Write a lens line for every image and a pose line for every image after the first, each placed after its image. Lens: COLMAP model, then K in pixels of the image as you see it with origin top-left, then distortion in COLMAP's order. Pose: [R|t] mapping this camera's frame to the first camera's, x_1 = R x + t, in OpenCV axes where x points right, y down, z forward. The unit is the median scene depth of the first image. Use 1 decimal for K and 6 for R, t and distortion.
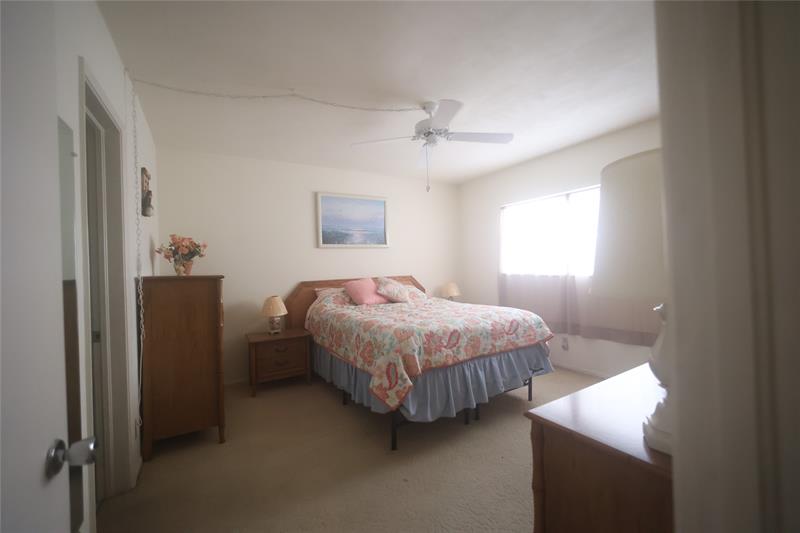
lens RADIAL K [[321.2, 0, 404.2], [0, 321.2, 265.8], [0, 0, 1]] dist [-0.036277, 0.000077]
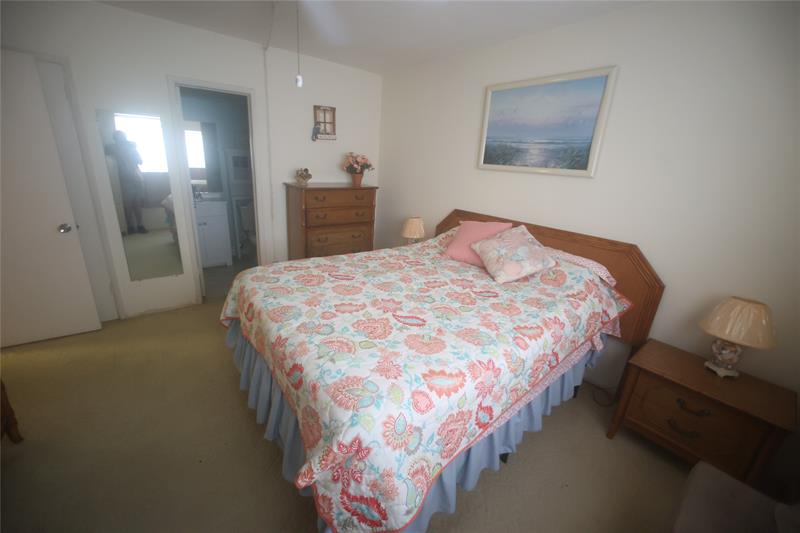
lens RADIAL K [[321.2, 0, 404.2], [0, 321.2, 265.8], [0, 0, 1]] dist [-0.036277, 0.000077]
pose [[0.140764, 0.336382, -0.931146, 0.458917], [-0.075023, 0.941430, 0.328756, -0.072961], [0.987197, 0.023580, 0.157755, 0.693963]]
